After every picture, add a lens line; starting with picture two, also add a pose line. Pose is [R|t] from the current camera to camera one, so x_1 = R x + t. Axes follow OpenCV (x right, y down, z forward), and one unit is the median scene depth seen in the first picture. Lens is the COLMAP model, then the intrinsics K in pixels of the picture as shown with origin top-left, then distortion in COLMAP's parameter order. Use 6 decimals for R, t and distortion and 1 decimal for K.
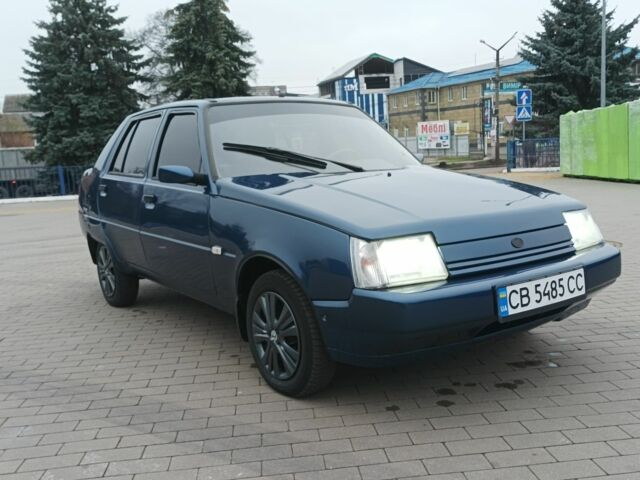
lens RADIAL K [[632.0, 0, 322.7], [0, 632.0, 241.4], [0, 0, 1]] dist [0.026481, 0.000000]
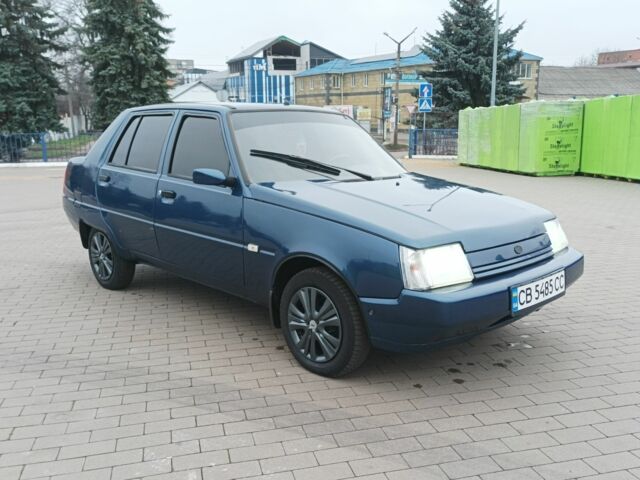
lens RADIAL K [[592.7, 0, 323.9], [0, 592.7, 244.1], [0, 0, 1]] dist [0.035235, 0.000000]
pose [[0.986794, 0.017195, 0.161063, -0.213939], [-0.025104, 0.998570, 0.047201, -0.045944], [-0.160021, -0.050621, 0.985815, -0.061134]]
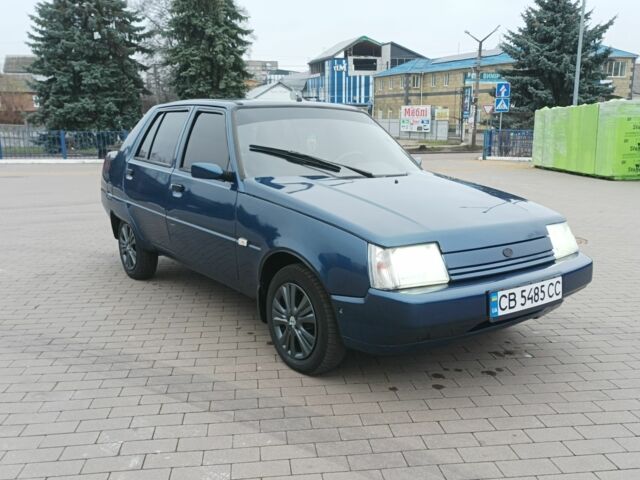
lens RADIAL K [[592.7, 0, 323.6], [0, 592.7, 242.4], [0, 0, 1]] dist [0.035235, 0.000000]
pose [[0.998192, 0.049960, 0.033421, -0.058220], [-0.051565, 0.997466, 0.049024, -0.045375], [-0.030887, -0.050659, 0.998238, -0.067128]]
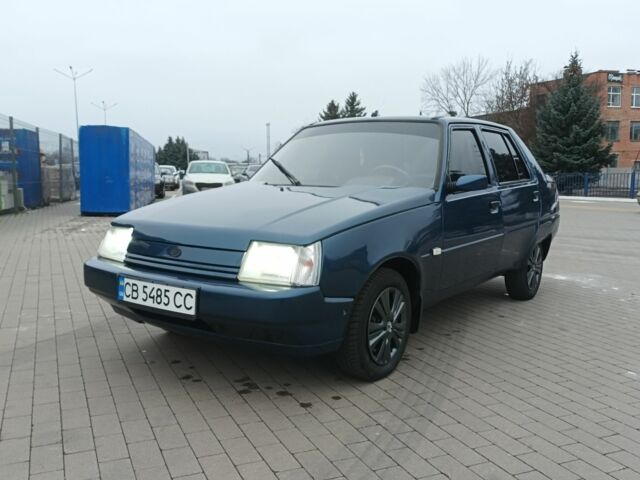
lens RADIAL K [[590.6, 0, 317.7], [0, 590.6, 239.2], [0, 0, 1]] dist [0.023217, 0.000000]
pose [[0.309969, 0.155760, -0.937901, 1.203469], [-0.149494, 0.982202, 0.113711, -0.157635], [0.938920, 0.104963, 0.327738, 0.766355]]
